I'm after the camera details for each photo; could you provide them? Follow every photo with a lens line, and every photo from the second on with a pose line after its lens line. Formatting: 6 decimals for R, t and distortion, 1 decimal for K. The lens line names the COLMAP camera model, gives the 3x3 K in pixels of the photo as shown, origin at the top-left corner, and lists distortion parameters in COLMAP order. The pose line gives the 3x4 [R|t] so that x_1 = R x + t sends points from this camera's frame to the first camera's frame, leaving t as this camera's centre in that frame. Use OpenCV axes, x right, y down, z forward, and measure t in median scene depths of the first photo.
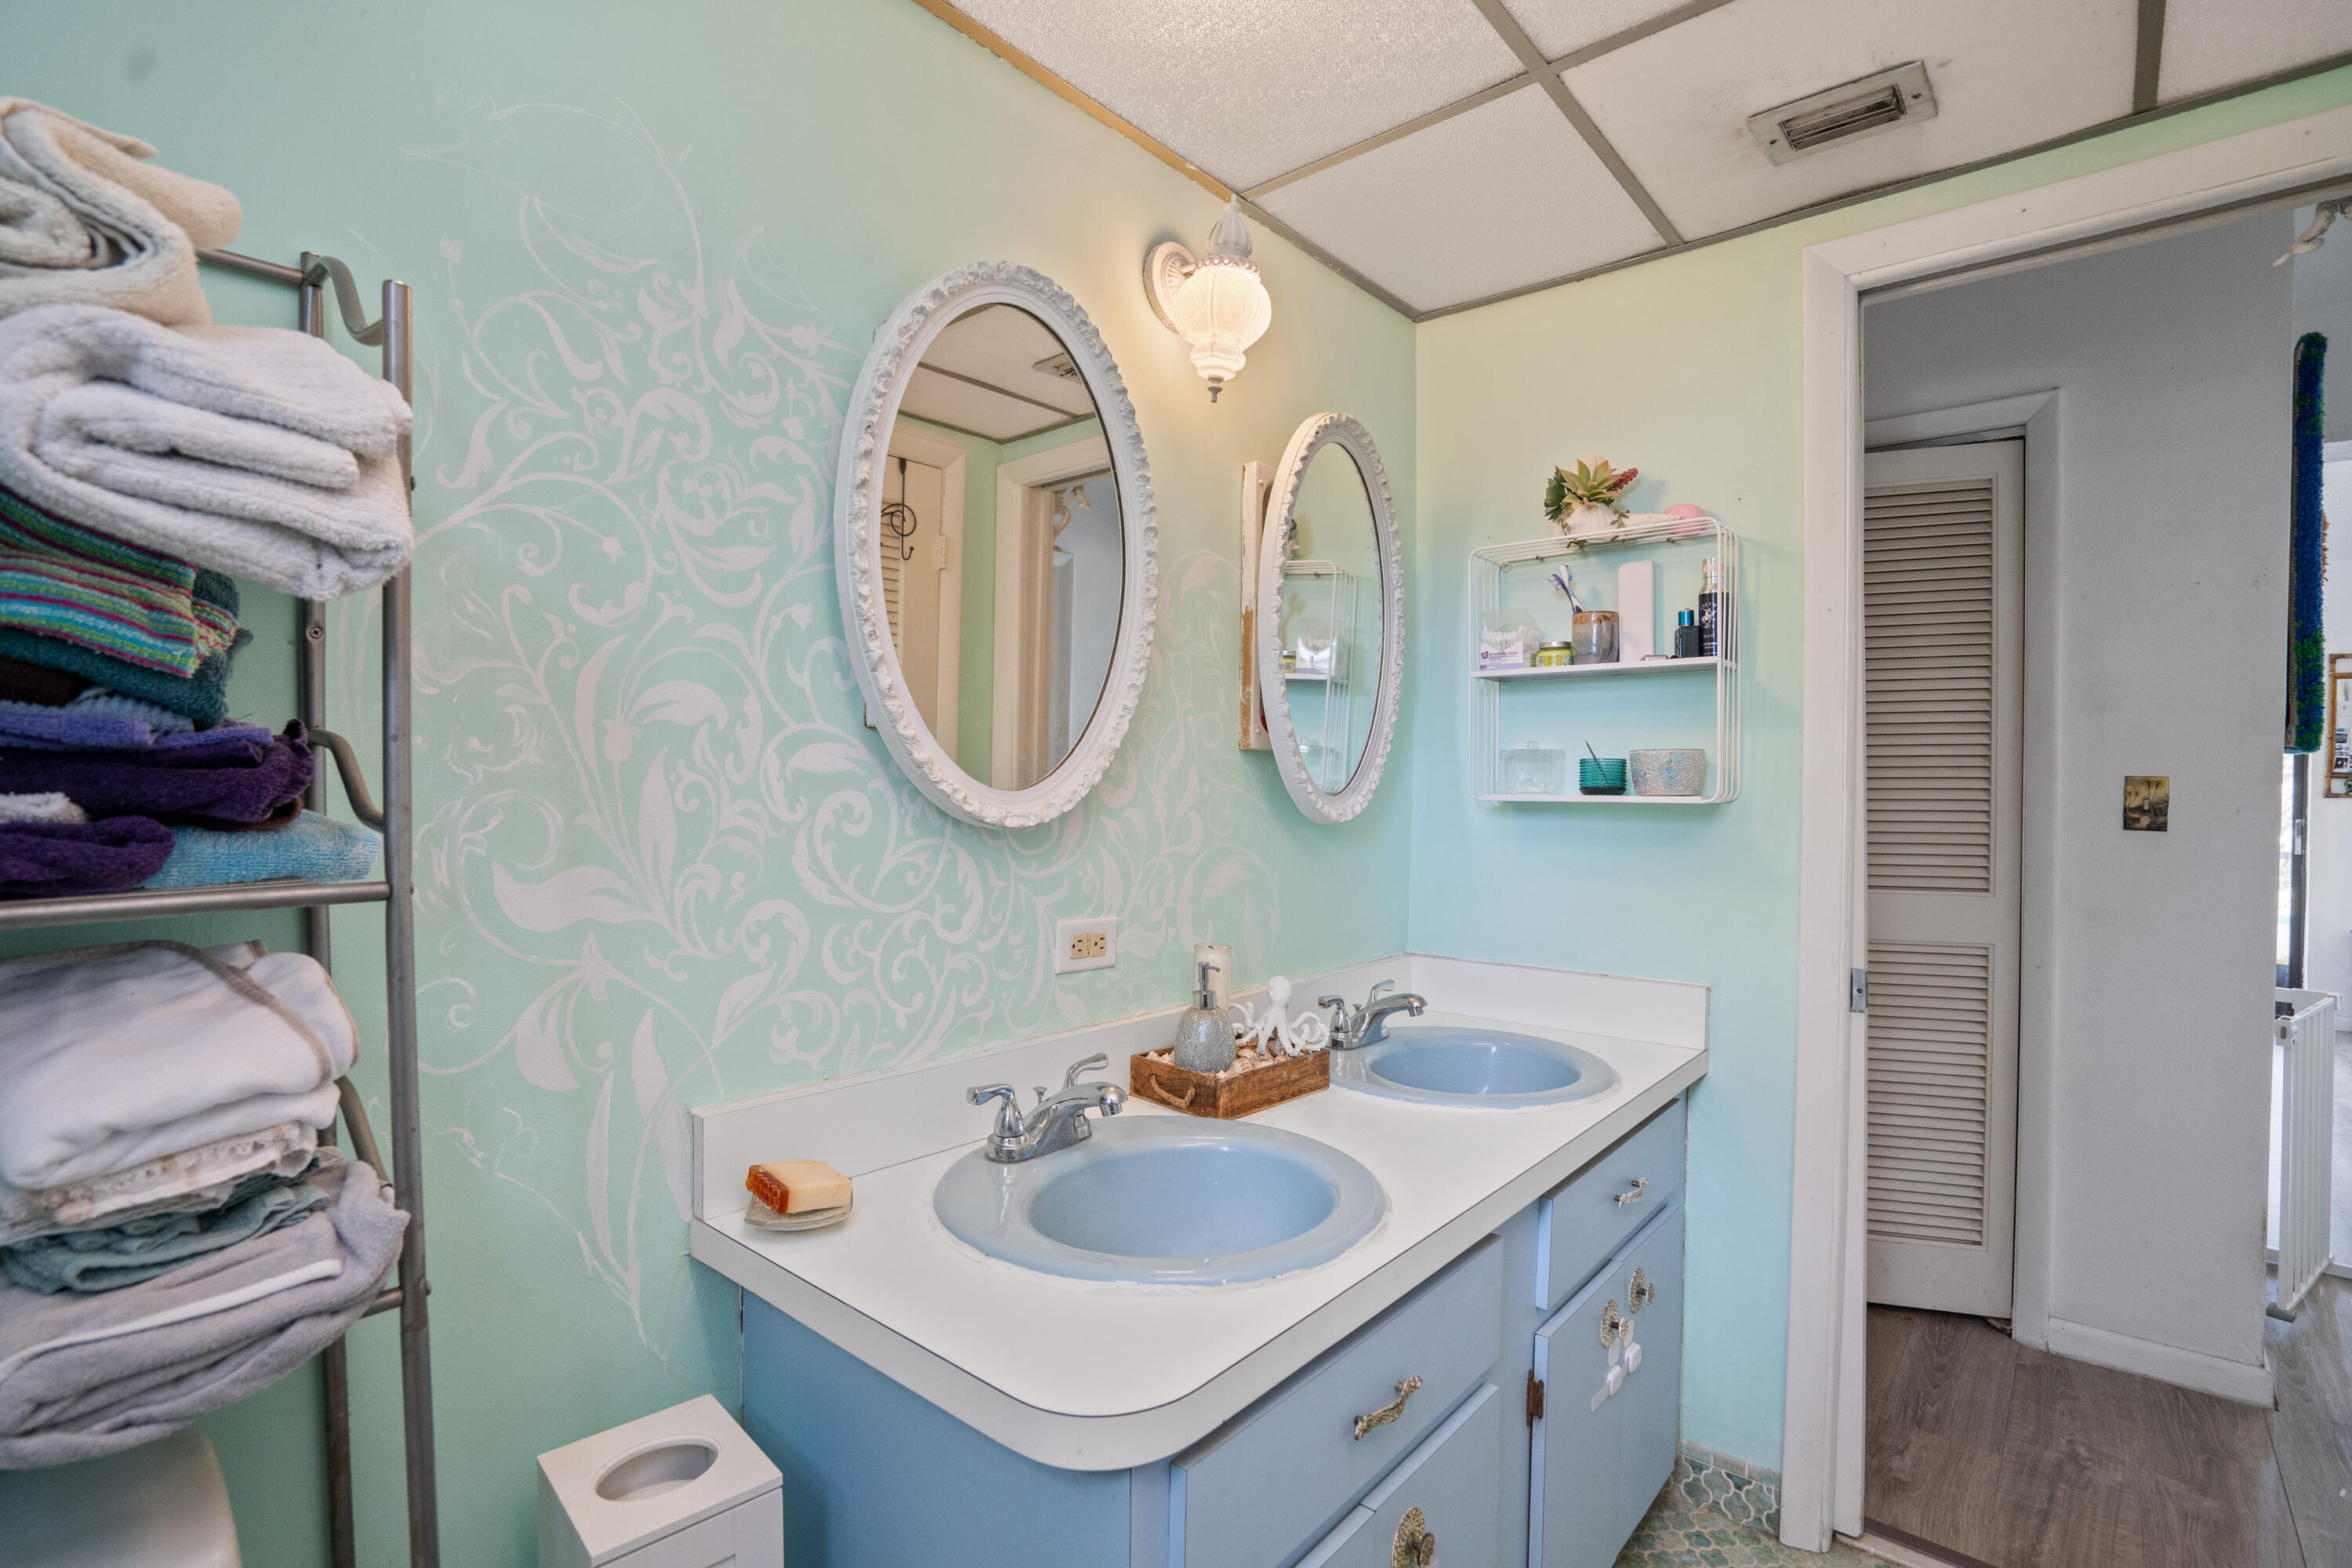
lens RADIAL K [[1076.9, 0, 1179.2], [0, 1076.9, 801.1], [0, 0, 1]] dist [-0.004919, 0.003149]
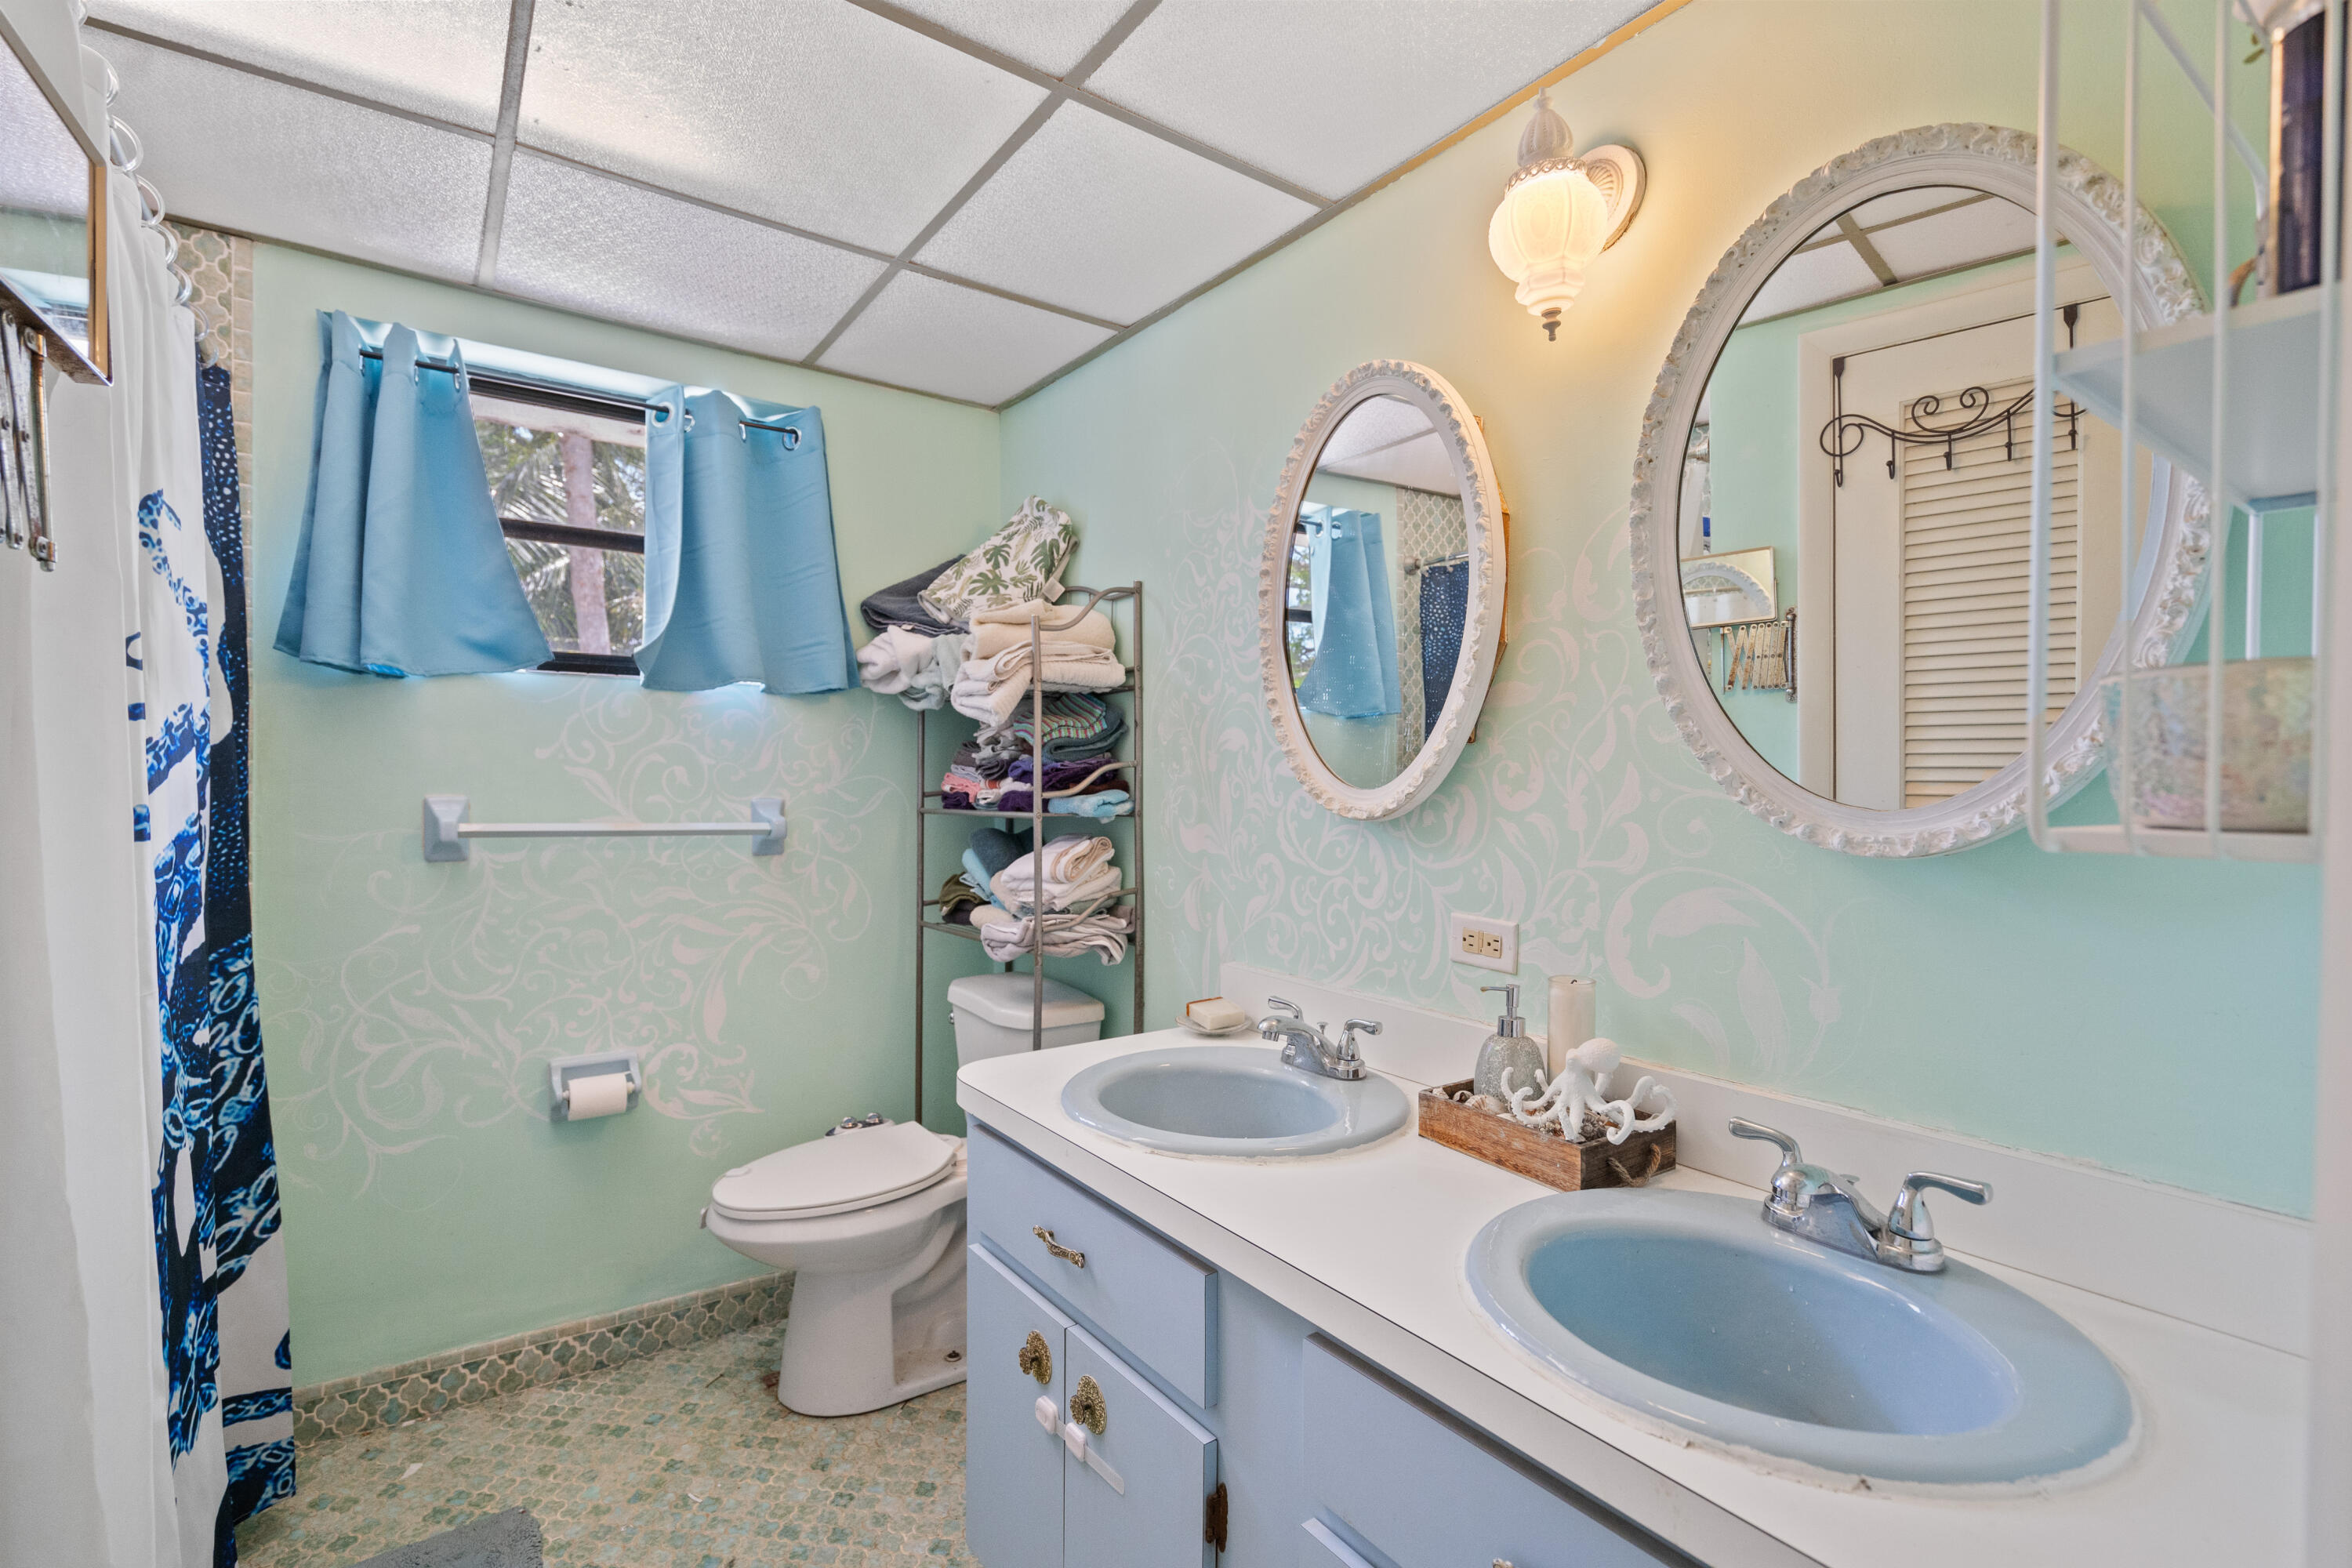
lens RADIAL K [[1076.9, 0, 1178.6], [0, 1076.9, 783.0], [0, 0, 1]] dist [-0.004919, 0.003149]
pose [[-0.215434, 0.009767, -0.976470, 1.122403], [-0.012986, 0.999833, 0.012866, -0.032104], [0.976432, 0.015453, -0.215271, 1.076234]]
